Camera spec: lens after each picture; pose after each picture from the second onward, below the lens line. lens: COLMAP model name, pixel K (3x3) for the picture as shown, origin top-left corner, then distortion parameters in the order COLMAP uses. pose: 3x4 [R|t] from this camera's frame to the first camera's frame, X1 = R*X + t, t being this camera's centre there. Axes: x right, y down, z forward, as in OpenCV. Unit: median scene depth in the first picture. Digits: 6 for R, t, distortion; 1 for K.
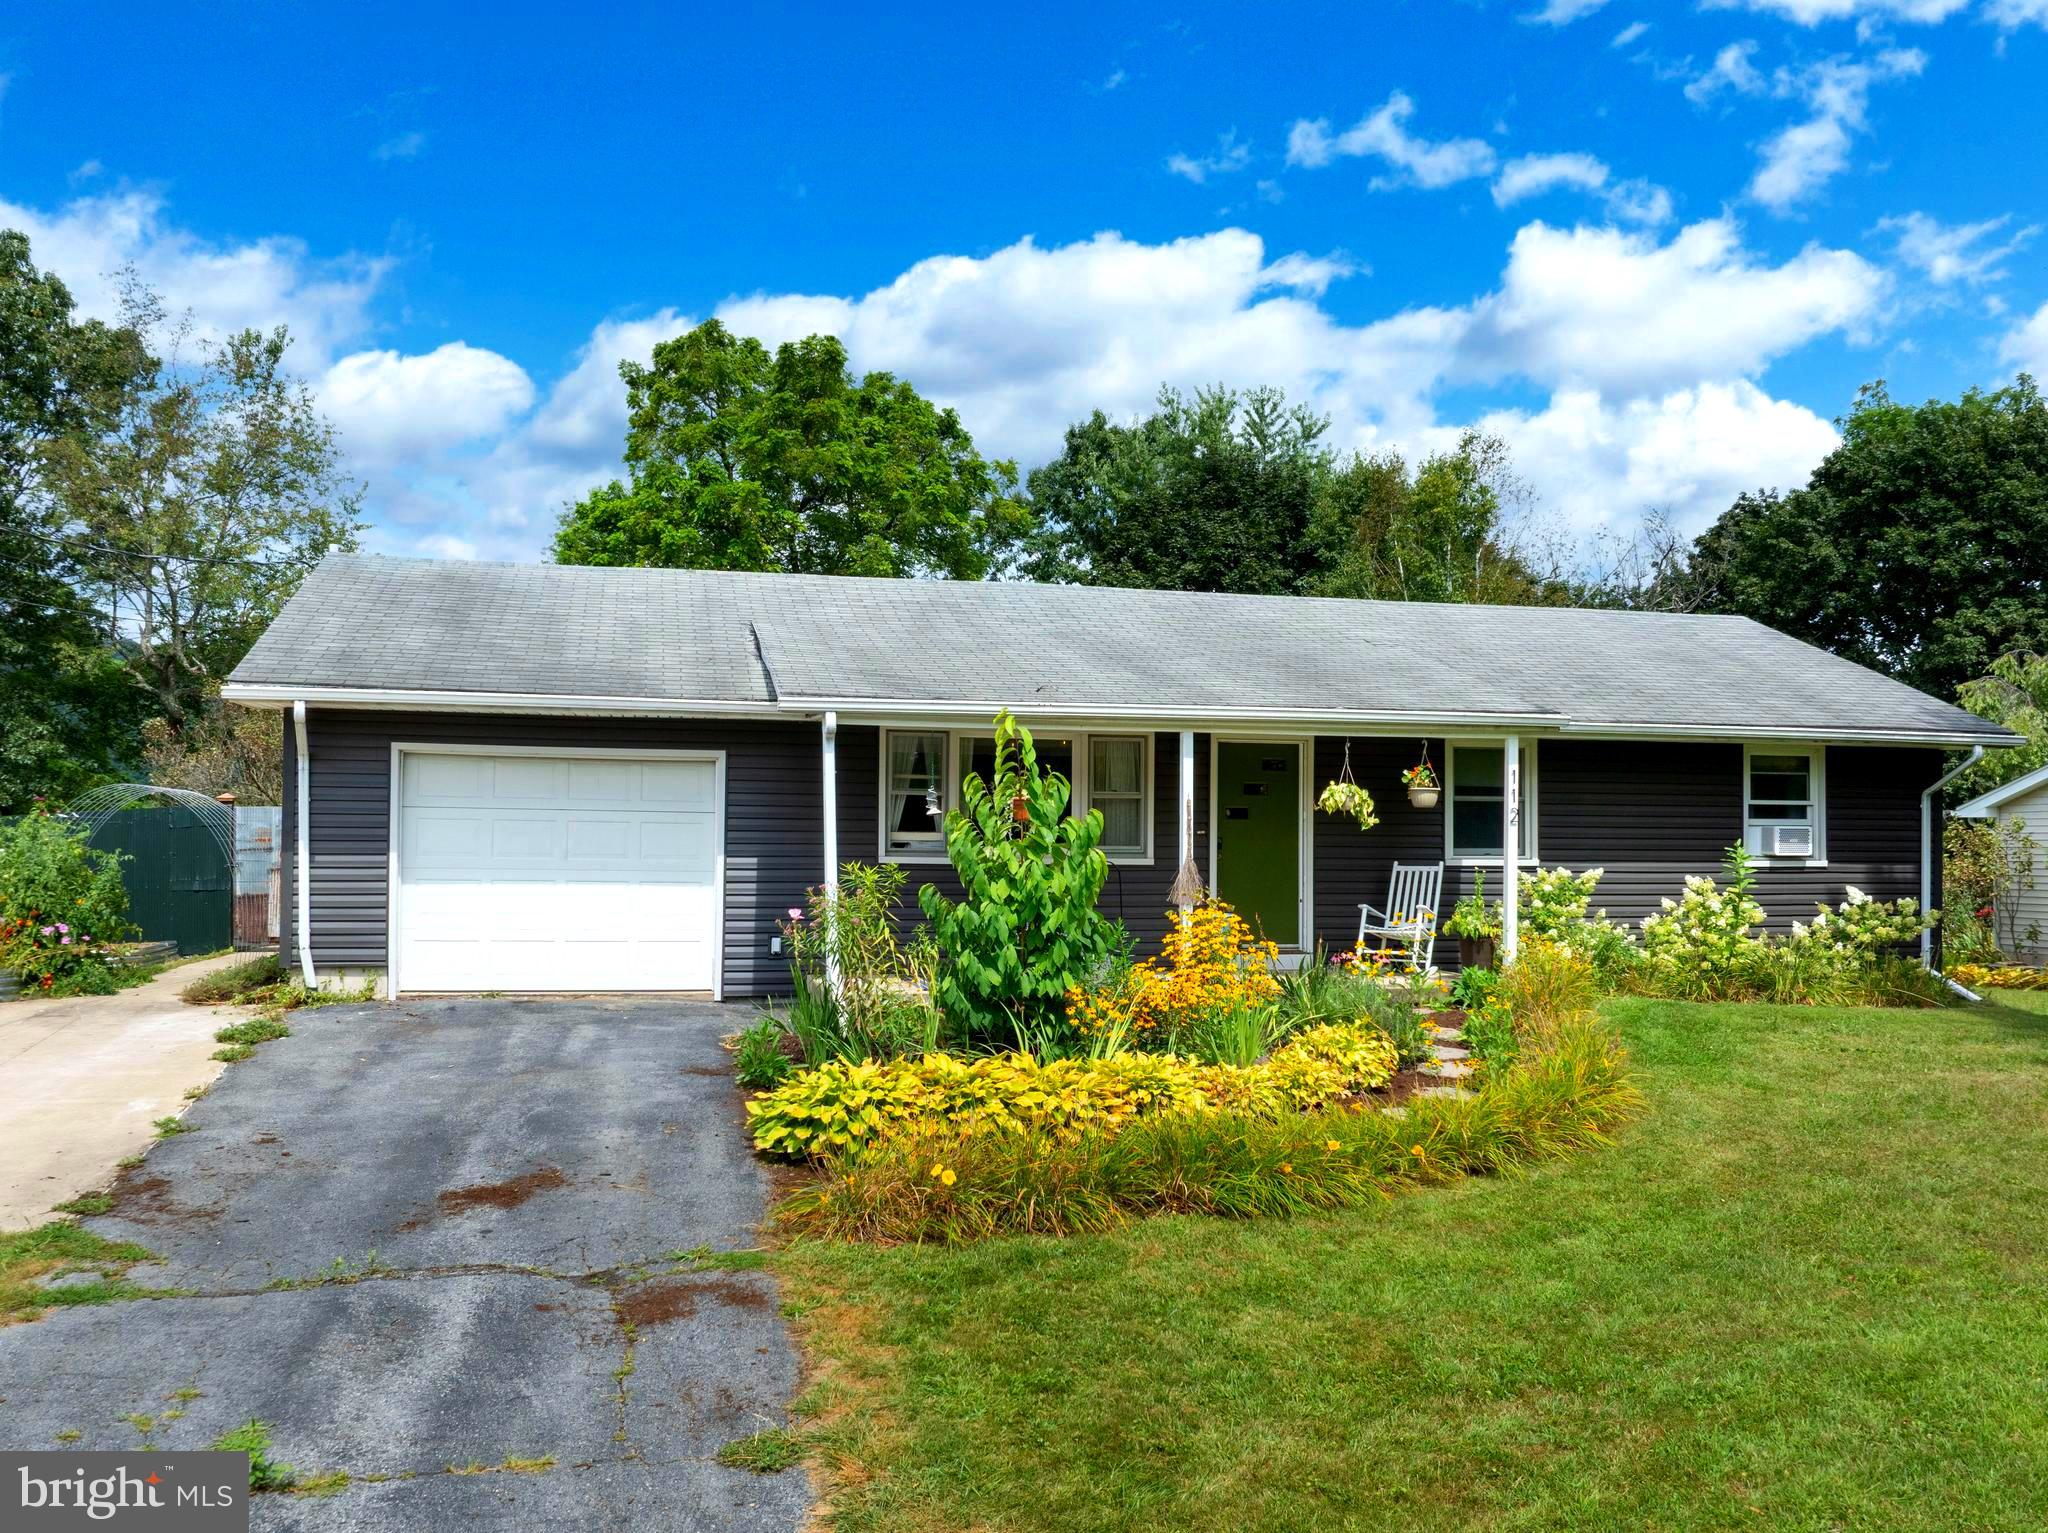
lens RADIAL K [[1642.2, 0, 970.0], [0, 1642.2, 811.6], [0, 0, 1]] dist [-0.029545, -0.003119]
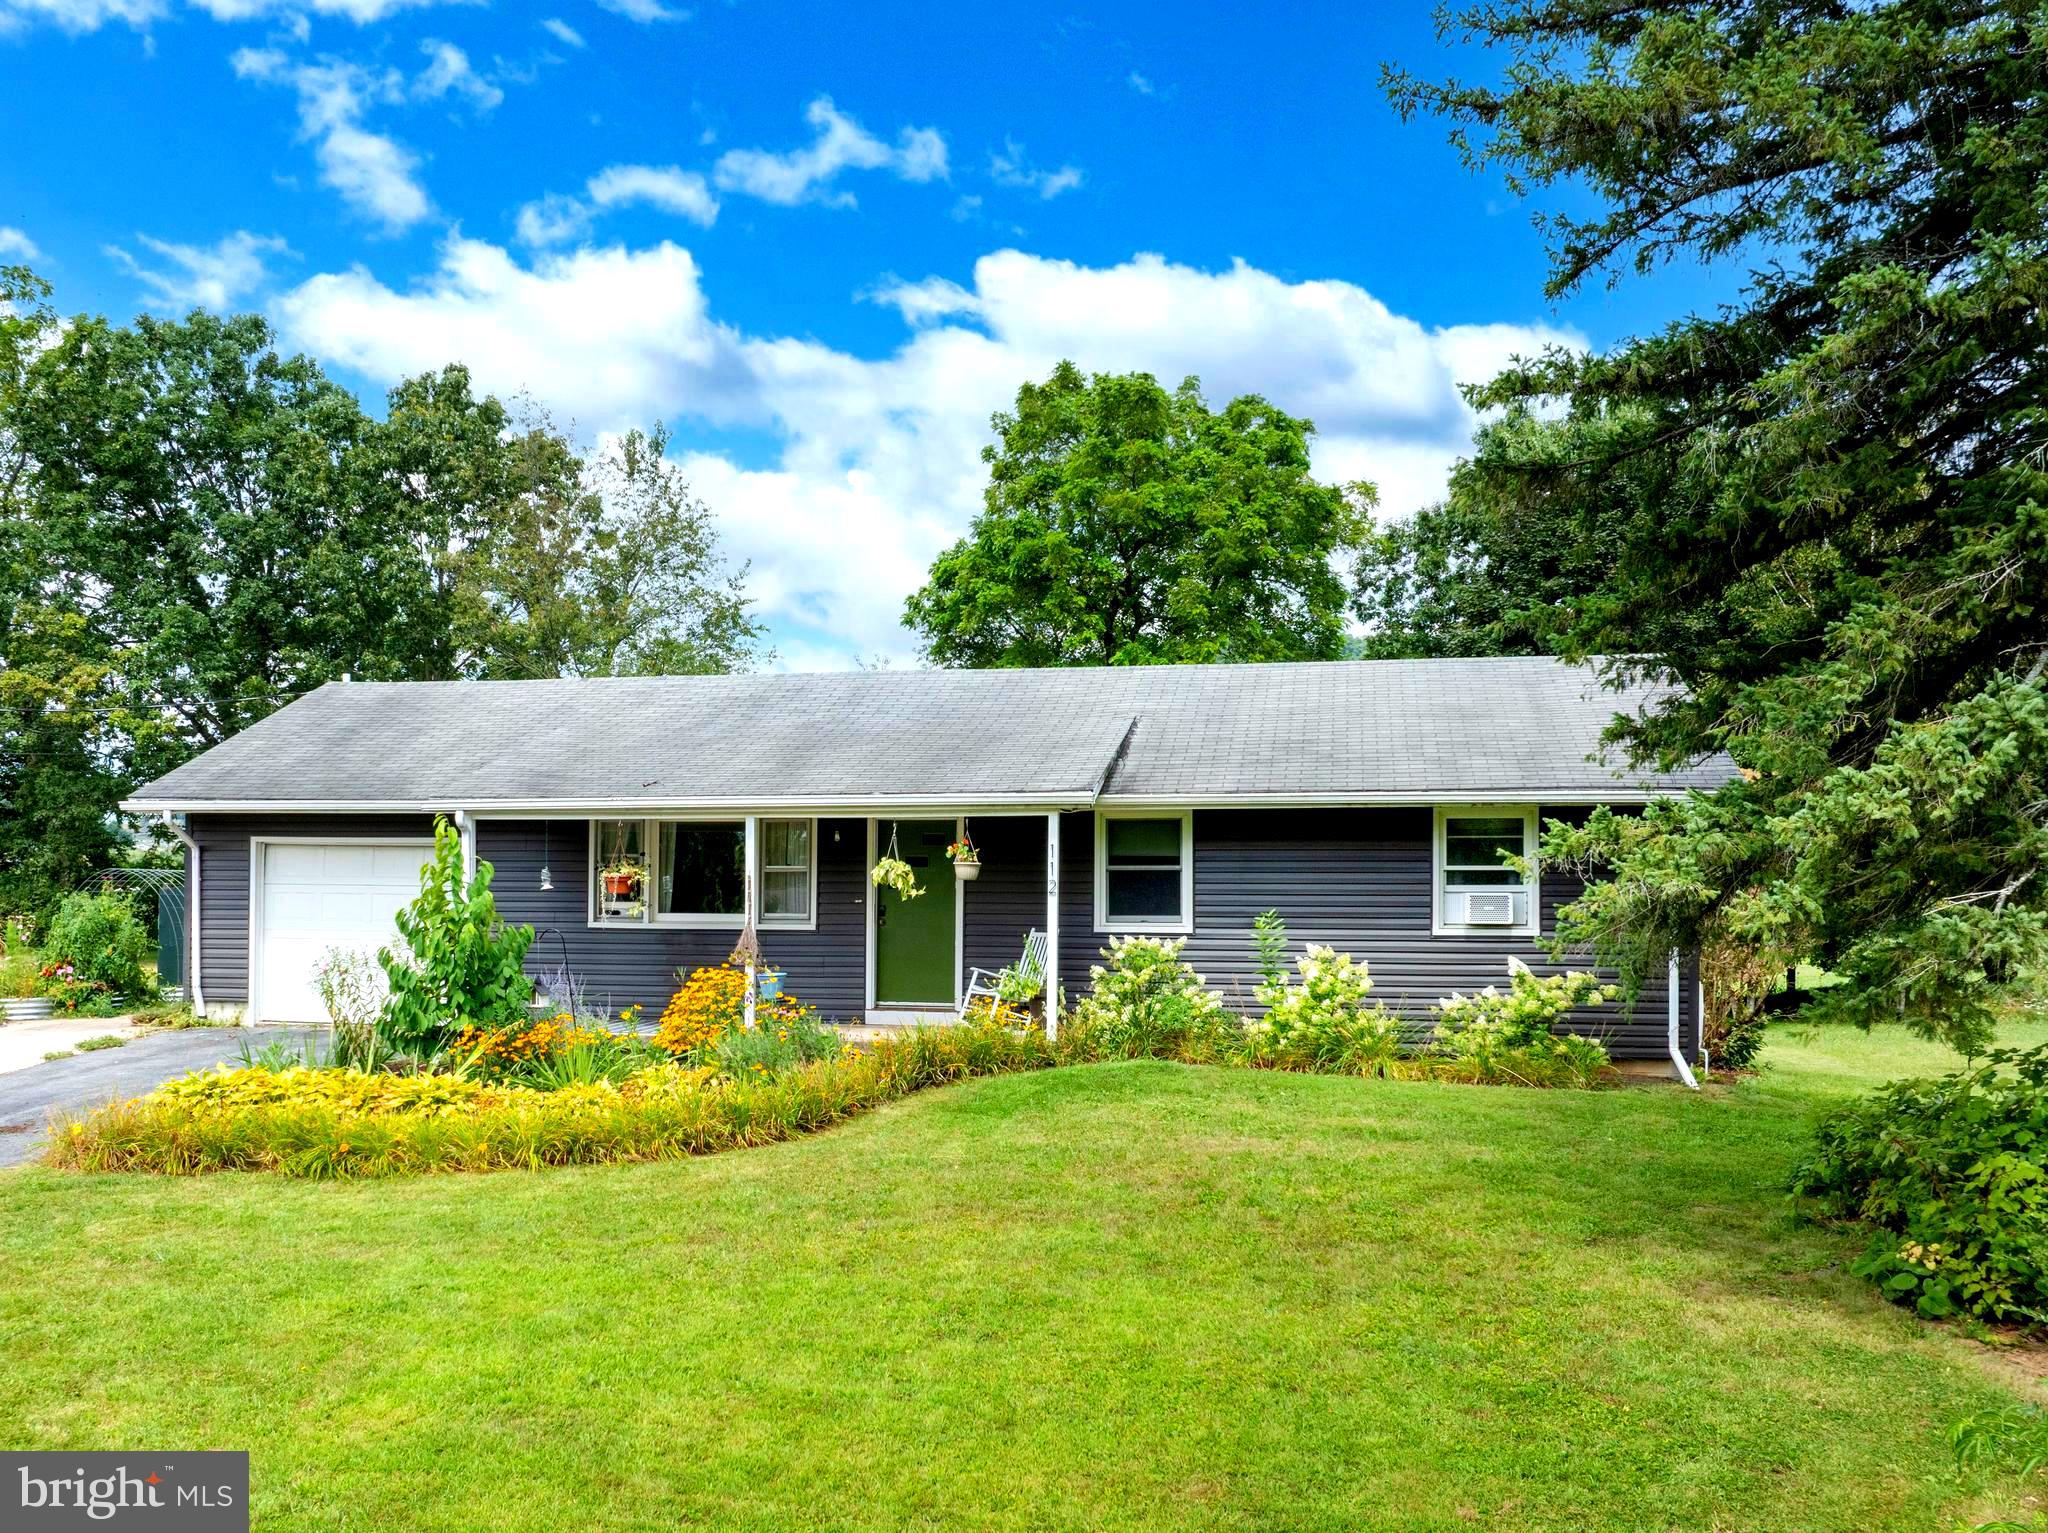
lens RADIAL K [[1961.8, 0, 929.5], [0, 1961.8, 769.4], [0, 0, 1]] dist [-0.002828, 0.001505]
pose [[0.894187, -0.030893, -0.446627, 0.722252], [0.010623, 0.998800, -0.047818, -0.011702], [0.447568, 0.038014, 0.893442, -0.173764]]
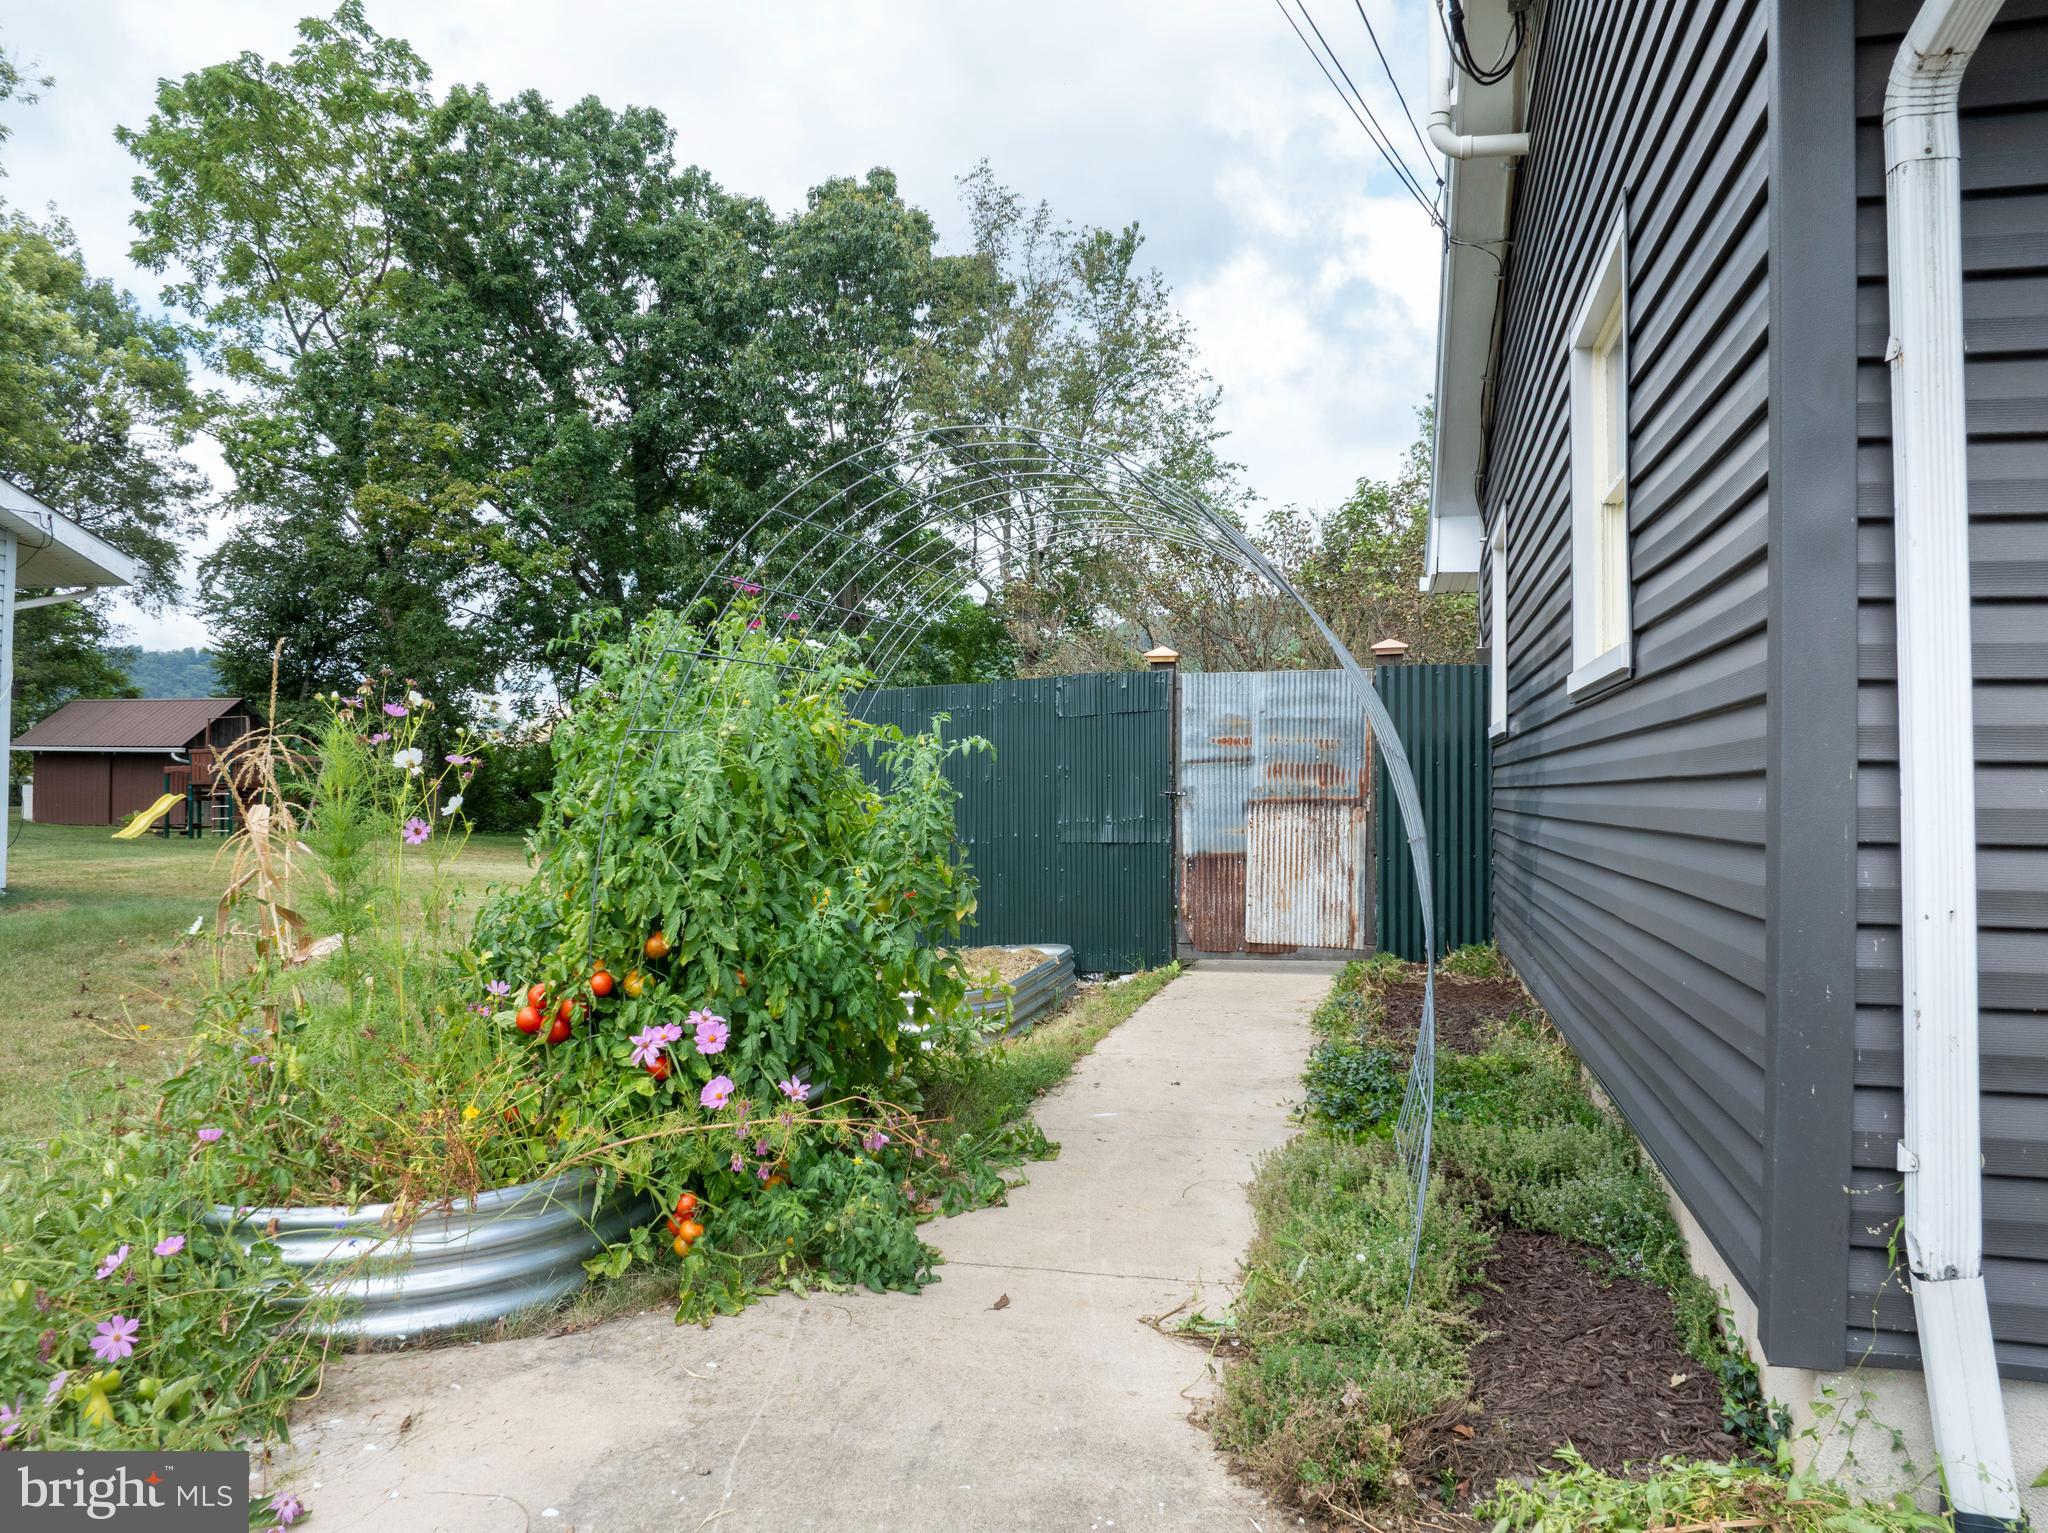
lens RADIAL K [[1384.7, 0, 1021.5], [0, 1384.7, 722.9], [0, 0, 1]] dist [-0.010063, -0.002085]
pose [[0.898175, -0.020219, -0.439173, -0.326265], [0.007065, 0.999477, -0.031566, 0.025913], [0.439581, 0.025249, 0.897848, 0.637026]]
